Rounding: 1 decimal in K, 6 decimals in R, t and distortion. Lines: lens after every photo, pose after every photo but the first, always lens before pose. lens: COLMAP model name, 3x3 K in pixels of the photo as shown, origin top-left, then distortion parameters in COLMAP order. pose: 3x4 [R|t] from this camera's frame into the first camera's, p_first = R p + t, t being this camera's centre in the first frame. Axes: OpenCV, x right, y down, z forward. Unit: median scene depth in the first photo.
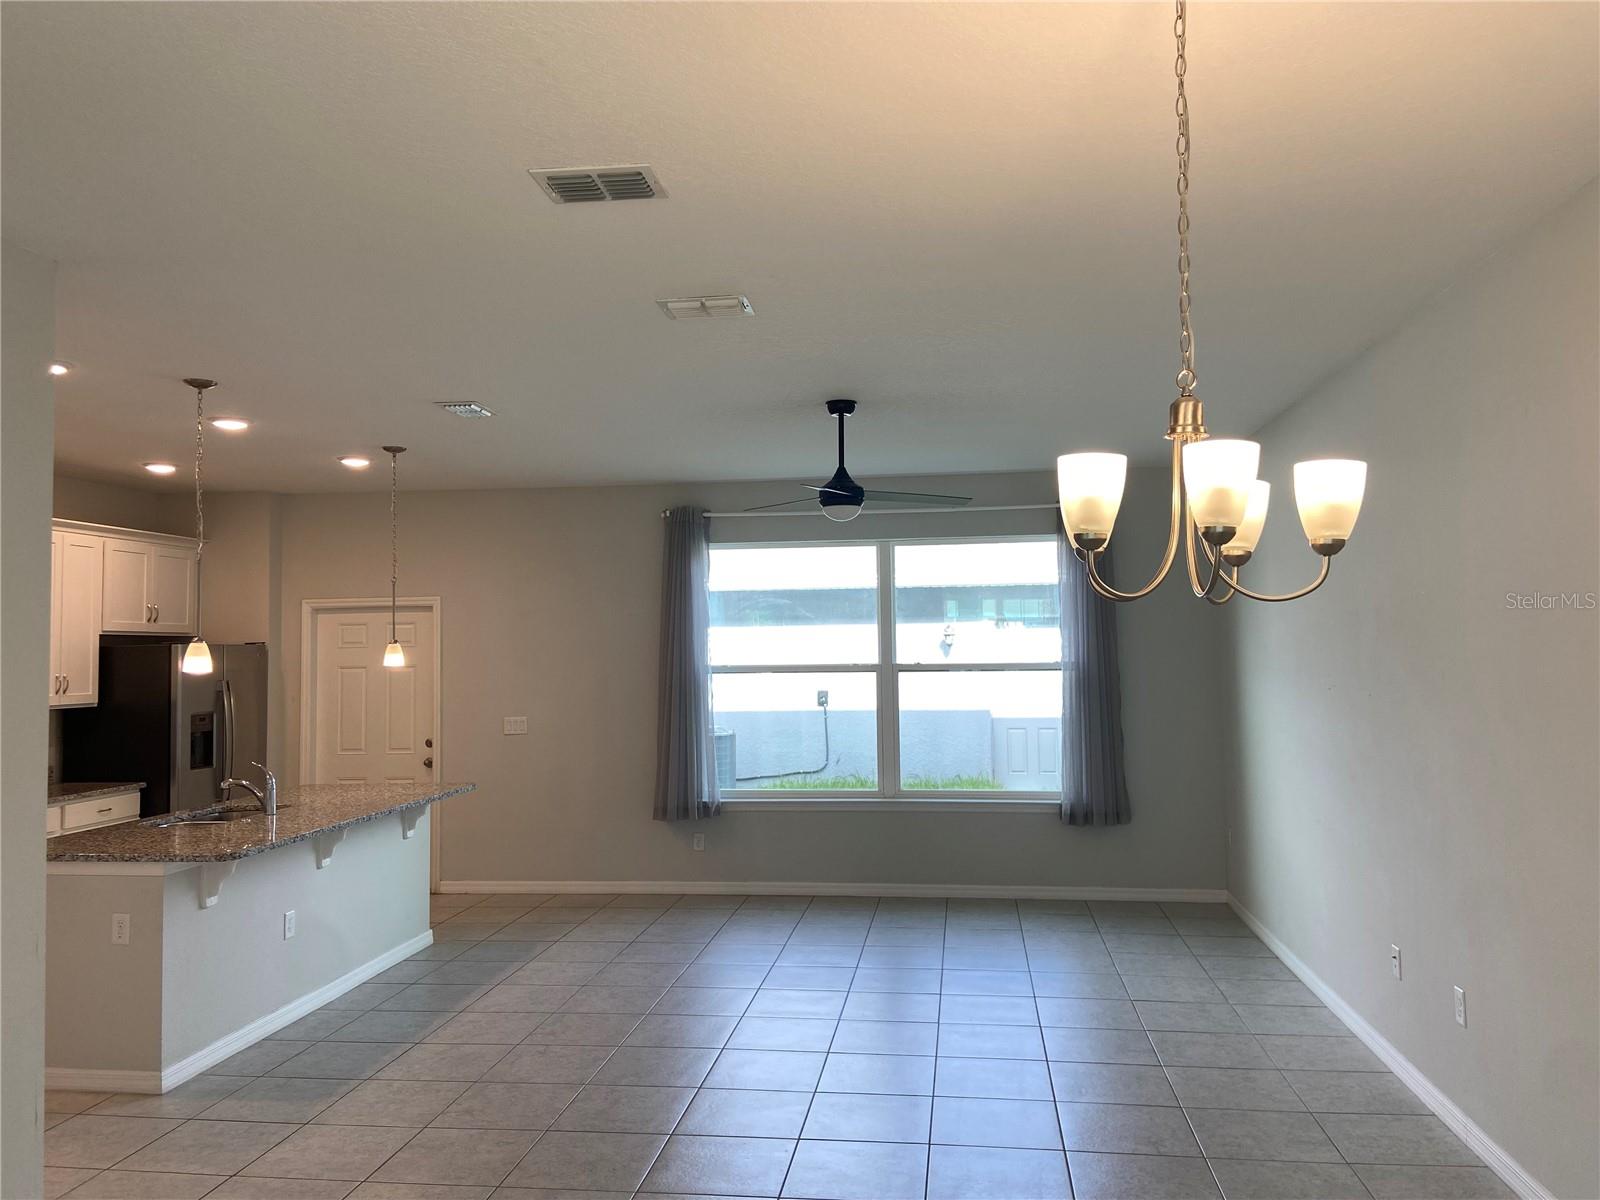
lens RADIAL K [[1198.7, 0, 803.2], [0, 1198.7, 589.3], [0, 0, 1]] dist [0.136954, -0.176288]
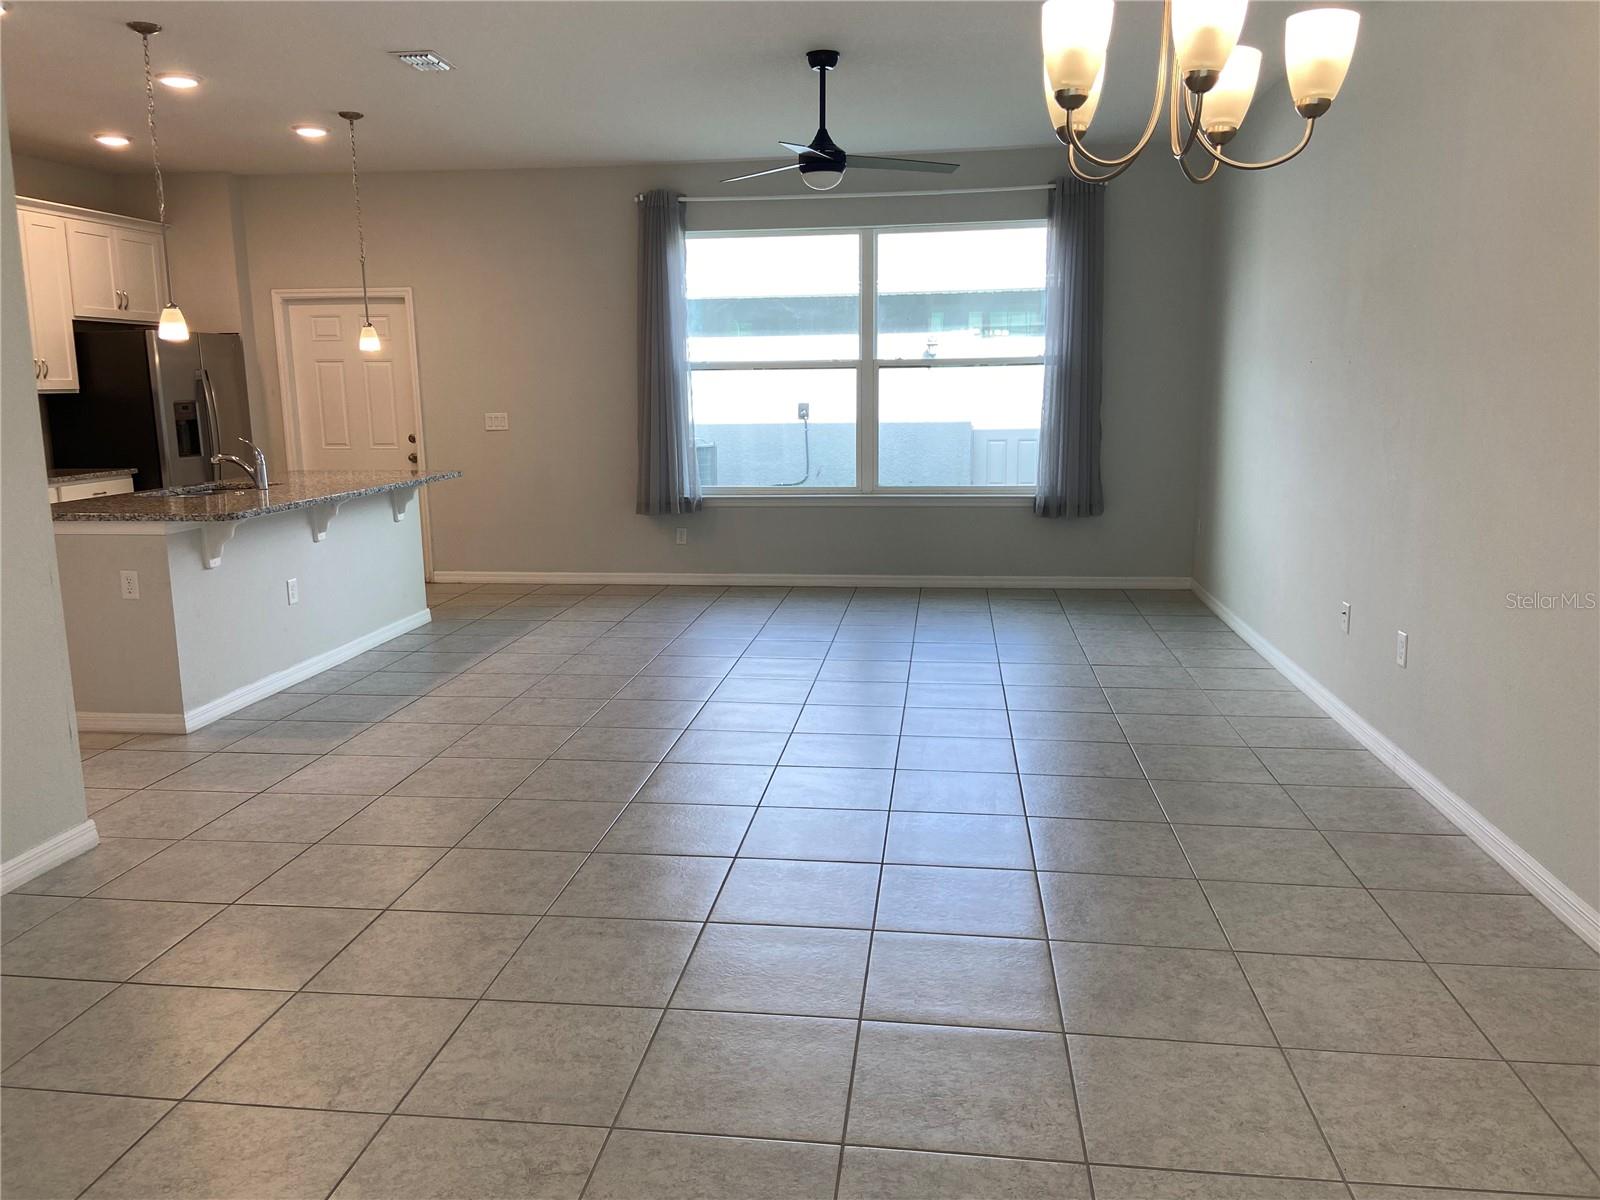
lens RADIAL K [[1199.6, 0, 778.7], [0, 1199.6, 591.5], [0, 0, 1]] dist [0.132059, -0.168184]
pose [[0.999986, 0.001618, -0.005091, 0.002229], [-0.000454, 0.975342, 0.220700, 0.036925], [0.005322, -0.220695, 0.975328, -0.013447]]
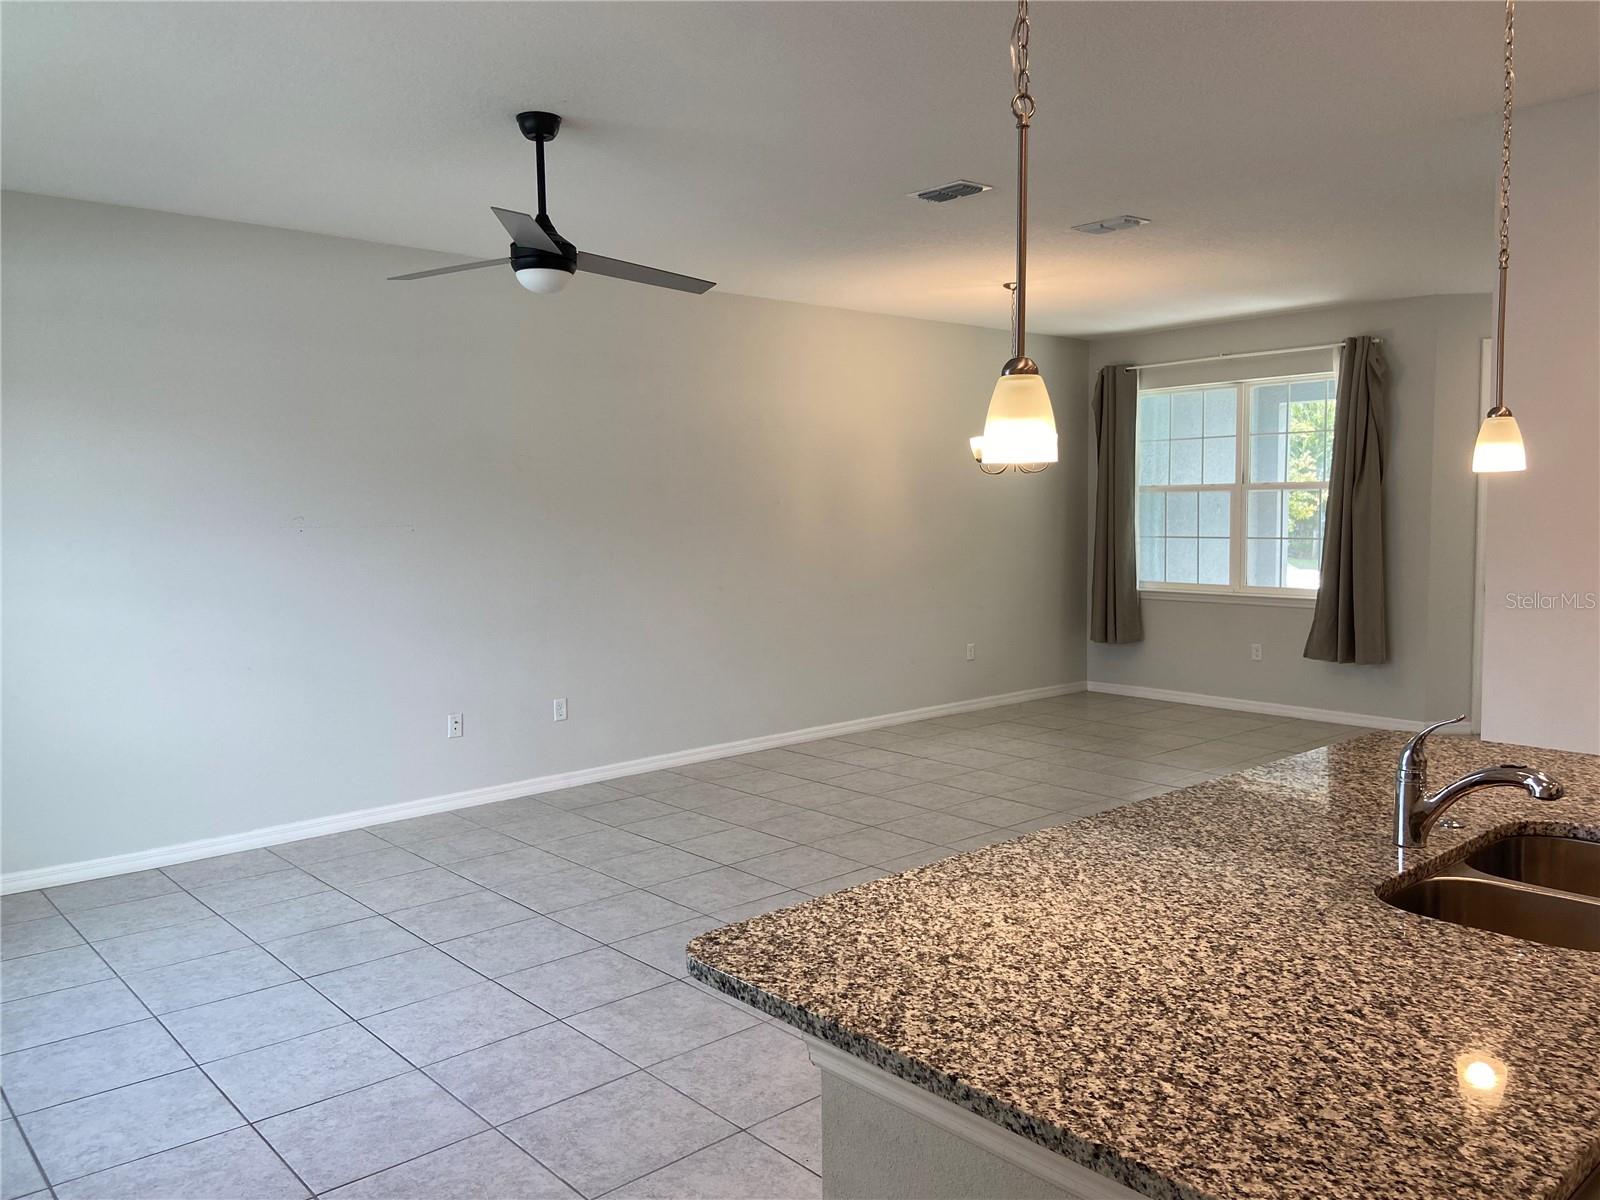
lens RADIAL K [[1198.7, 0, 803.2], [0, 1198.7, 589.3], [0, 0, 1]] dist [0.136954, -0.176288]
pose [[-0.756744, -0.022524, 0.653323, -0.488405], [-0.011236, 0.999707, 0.021452, 0.087568], [-0.653615, 0.008893, -0.756775, 1.274593]]
